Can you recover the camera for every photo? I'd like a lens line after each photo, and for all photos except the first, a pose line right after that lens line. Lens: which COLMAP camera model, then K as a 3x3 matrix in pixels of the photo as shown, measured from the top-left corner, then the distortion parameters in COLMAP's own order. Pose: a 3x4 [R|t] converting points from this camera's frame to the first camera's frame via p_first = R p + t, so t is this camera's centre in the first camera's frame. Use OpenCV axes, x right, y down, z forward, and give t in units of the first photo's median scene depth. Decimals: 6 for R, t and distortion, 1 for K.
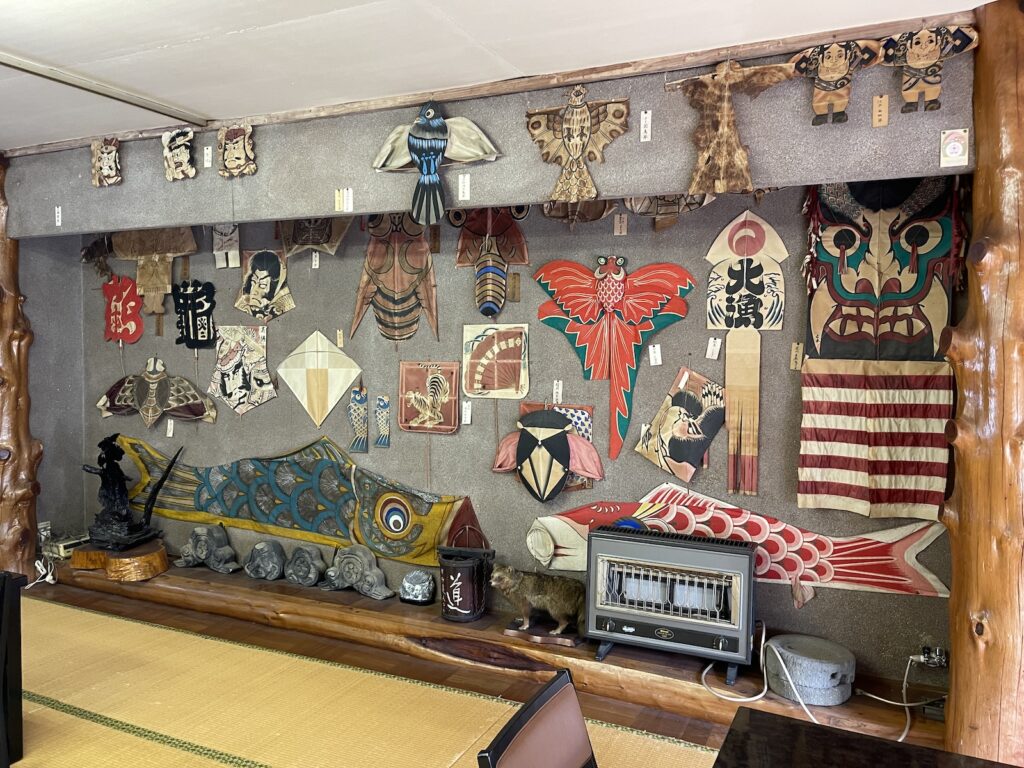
lens RADIAL K [[771.6, 0, 510.4], [0, 771.6, 387.2], [0, 0, 1]] dist [0.038599, -0.039130]
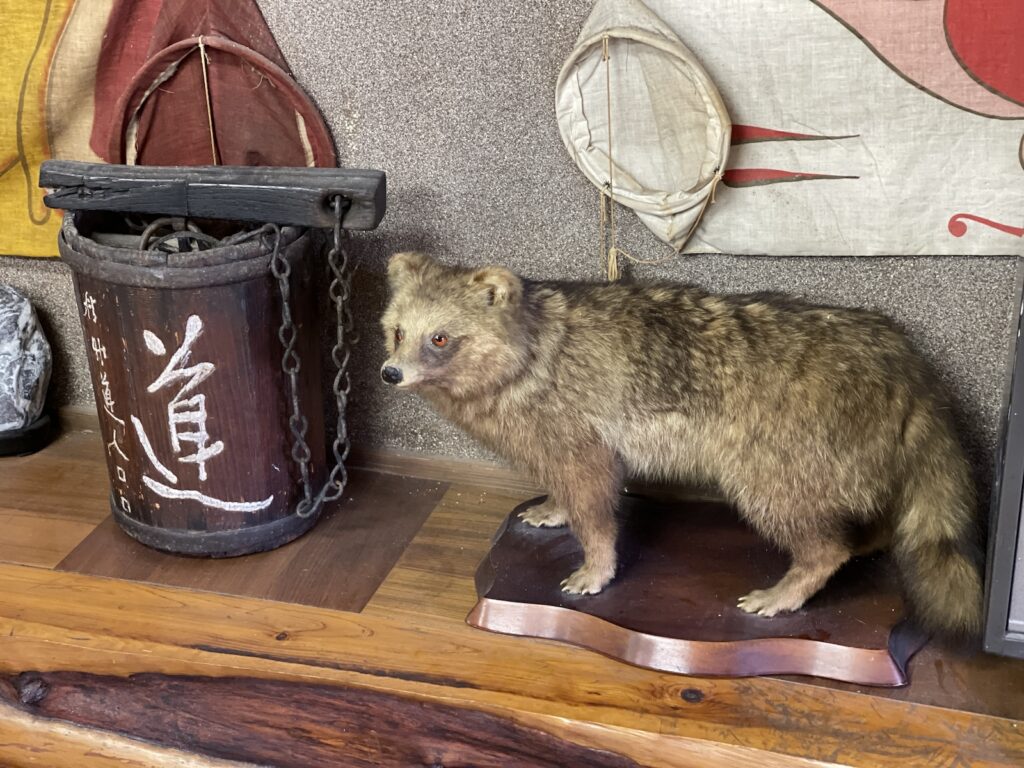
lens RADIAL K [[1905.1, 0, 512.8], [0, 1905.1, 383.2], [0, 0, 1]] dist [0.248636, 0.000000]
pose [[0.986783, -0.090944, 0.134121, -0.056086], [0.033288, 0.923778, 0.381478, 0.092879], [-0.158592, -0.371972, 0.914596, 0.601359]]
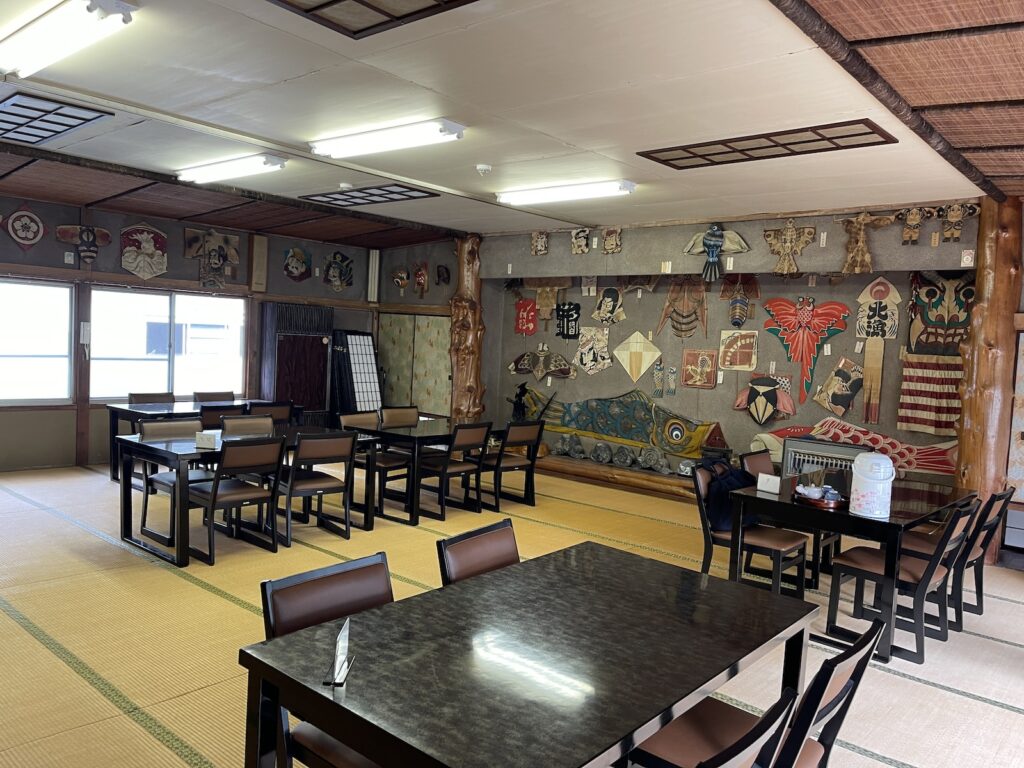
lens RADIAL K [[771.6, 0, 508.7], [0, 771.6, 394.6], [0, 0, 1]] dist [0.038599, -0.039130]
pose [[0.960742, 0.057638, -0.271390, -0.040658], [-0.056637, 0.998328, 0.011529, 0.087336], [0.271601, 0.004294, 0.962400, -1.012660]]
